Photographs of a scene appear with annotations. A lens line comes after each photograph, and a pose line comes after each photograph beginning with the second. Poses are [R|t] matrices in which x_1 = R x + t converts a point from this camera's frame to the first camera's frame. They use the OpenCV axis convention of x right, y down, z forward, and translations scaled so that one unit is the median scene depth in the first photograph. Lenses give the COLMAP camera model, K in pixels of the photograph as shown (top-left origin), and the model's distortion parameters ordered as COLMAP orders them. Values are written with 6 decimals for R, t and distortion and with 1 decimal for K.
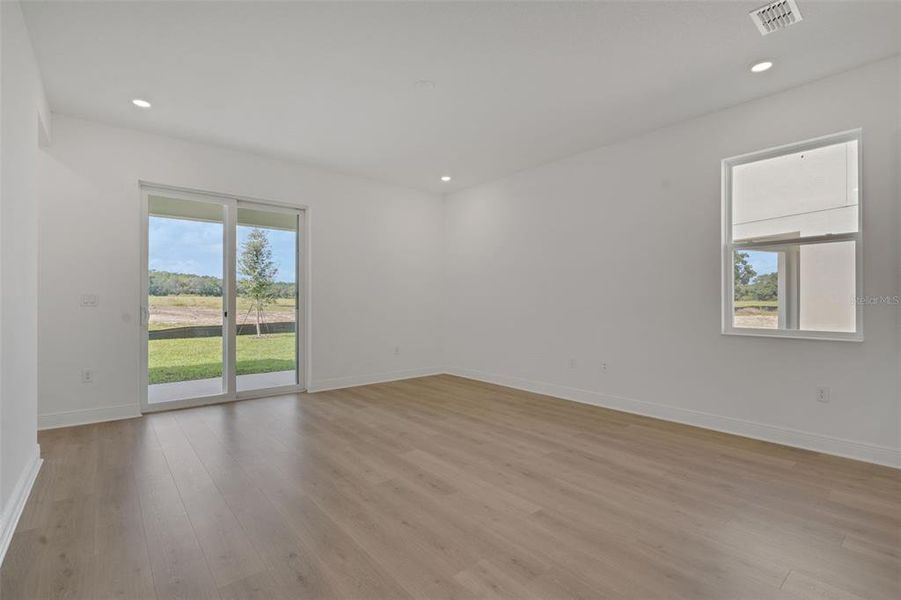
lens RADIAL K [[412.9, 0, 450.5], [0, 412.9, 300.0], [0, 0, 1]] dist [-0.002807, -0.000399]
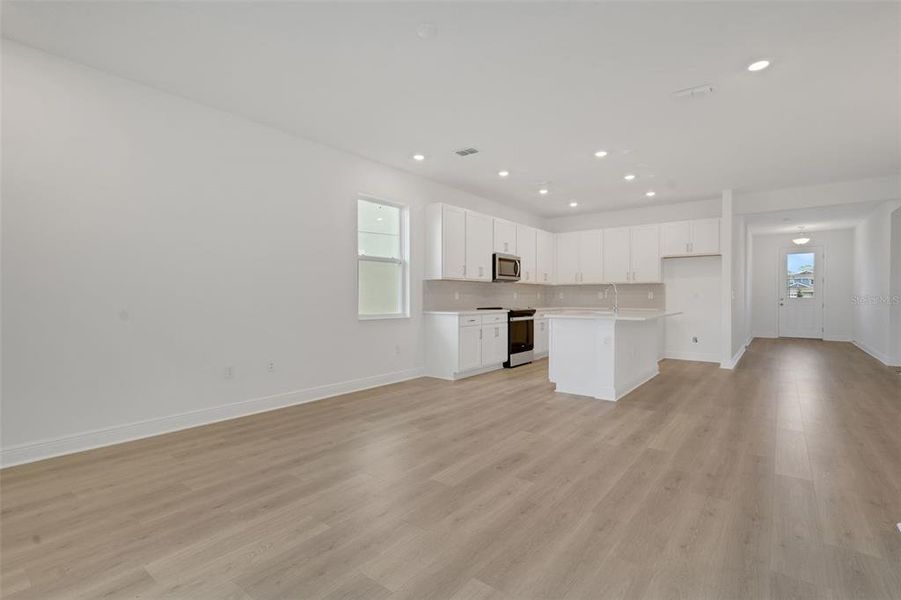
lens RADIAL K [[433.3, 0, 437.9], [0, 433.3, 306.7], [0, 0, 1]] dist [-0.032143, 0.000114]
pose [[-0.197655, -0.016911, 0.980126, -0.553934], [0.002552, 0.999839, 0.017766, 0.009035], [-0.980268, 0.006013, -0.197580, 0.707265]]
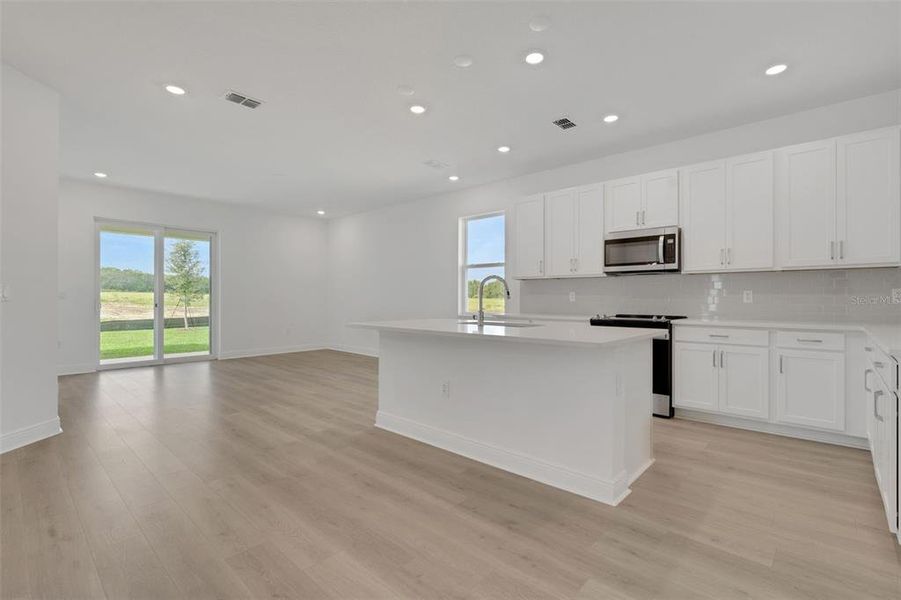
lens RADIAL K [[412.9, 0, 450.5], [0, 412.9, 300.0], [0, 0, 1]] dist [-0.002807, -0.000399]
pose [[0.991705, 0.005453, 0.128418, 0.269205], [-0.006179, 0.999967, 0.005262, 0.004141], [-0.128385, -0.006012, 0.991706, -0.523174]]
